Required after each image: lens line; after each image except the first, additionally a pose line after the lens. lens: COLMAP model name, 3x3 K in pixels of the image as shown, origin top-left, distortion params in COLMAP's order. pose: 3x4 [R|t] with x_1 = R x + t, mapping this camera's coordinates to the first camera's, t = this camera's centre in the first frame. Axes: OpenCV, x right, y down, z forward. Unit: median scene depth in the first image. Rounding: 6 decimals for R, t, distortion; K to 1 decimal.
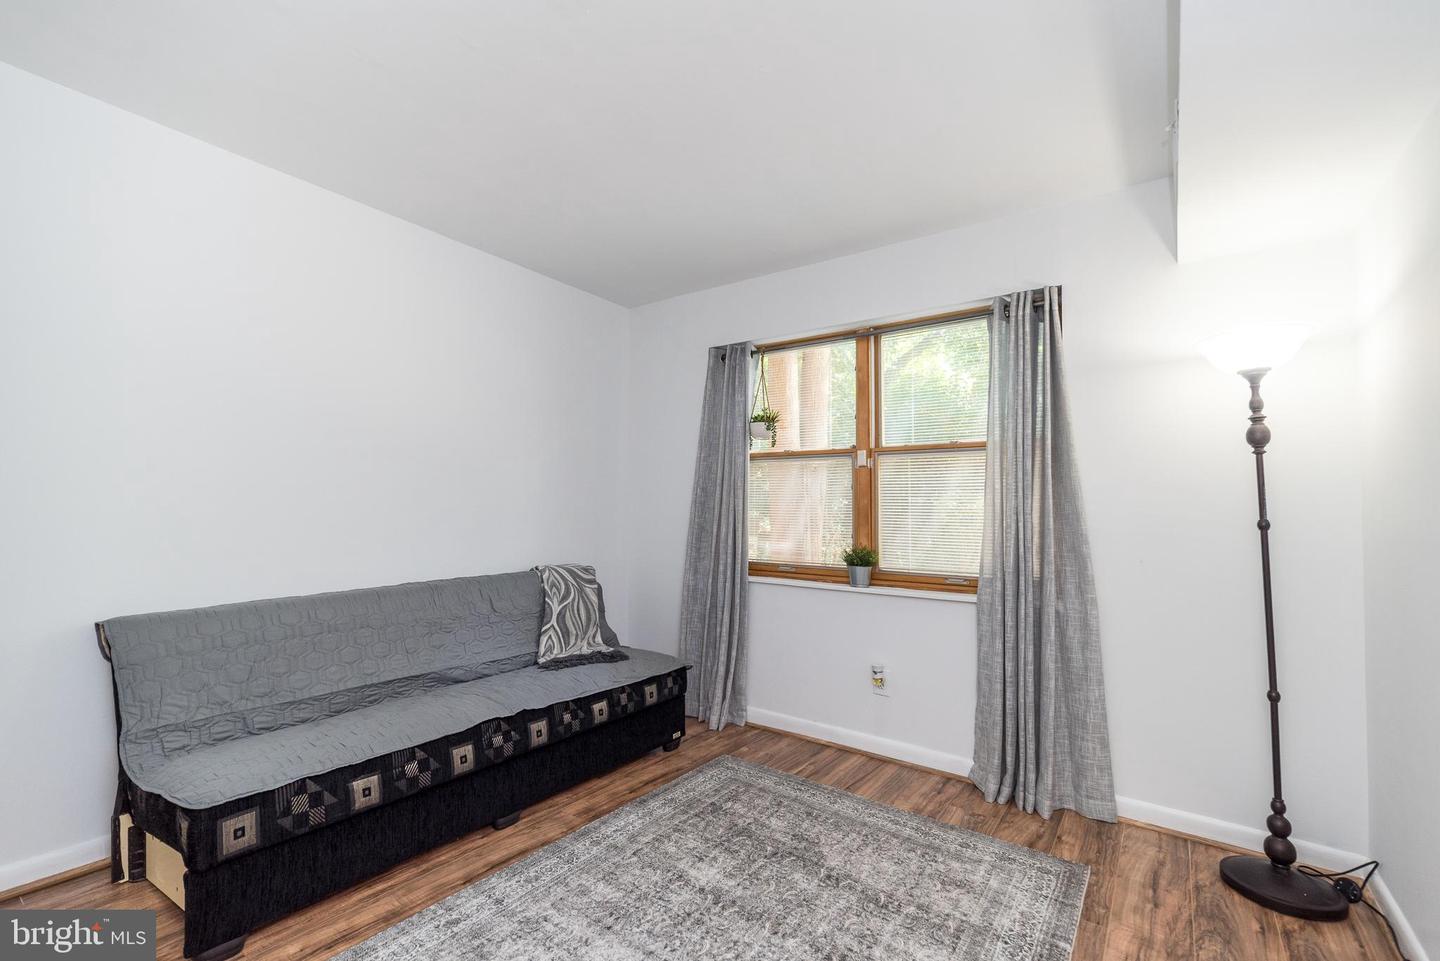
lens RADIAL K [[643.4, 0, 696.5], [0, 643.4, 478.8], [0, 0, 1]] dist [0.006514, 0.000229]
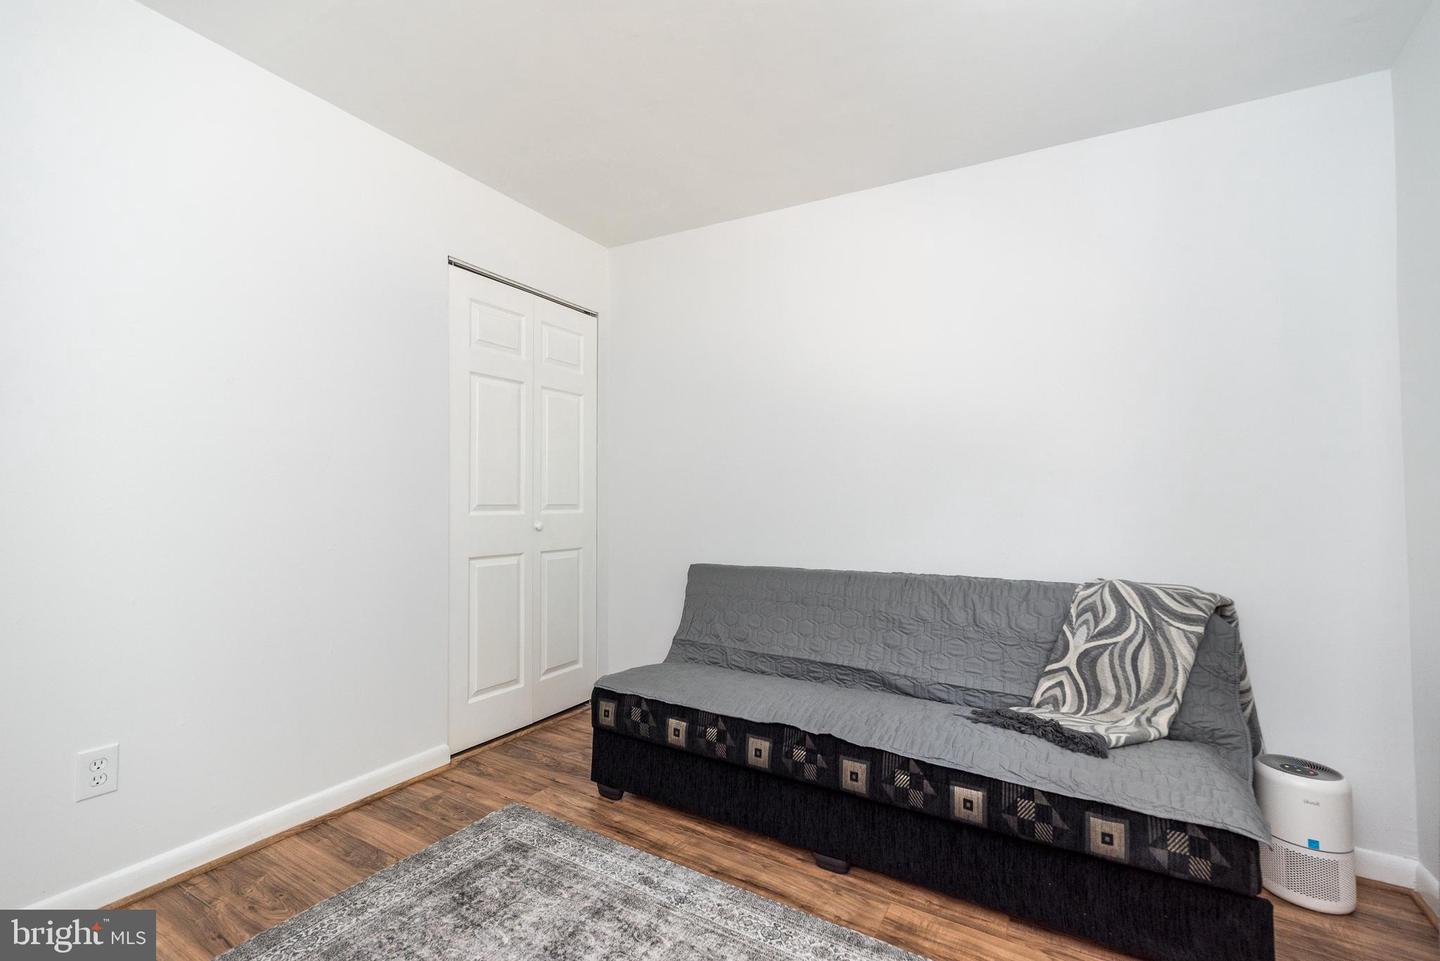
lens RADIAL K [[643.4, 0, 696.5], [0, 643.4, 478.8], [0, 0, 1]] dist [0.006514, 0.000229]
pose [[0.099596, -0.034817, -0.994419, 0.459260], [0.033314, 0.998944, -0.031639, 0.053423], [0.994470, -0.029977, 0.100651, 0.669781]]
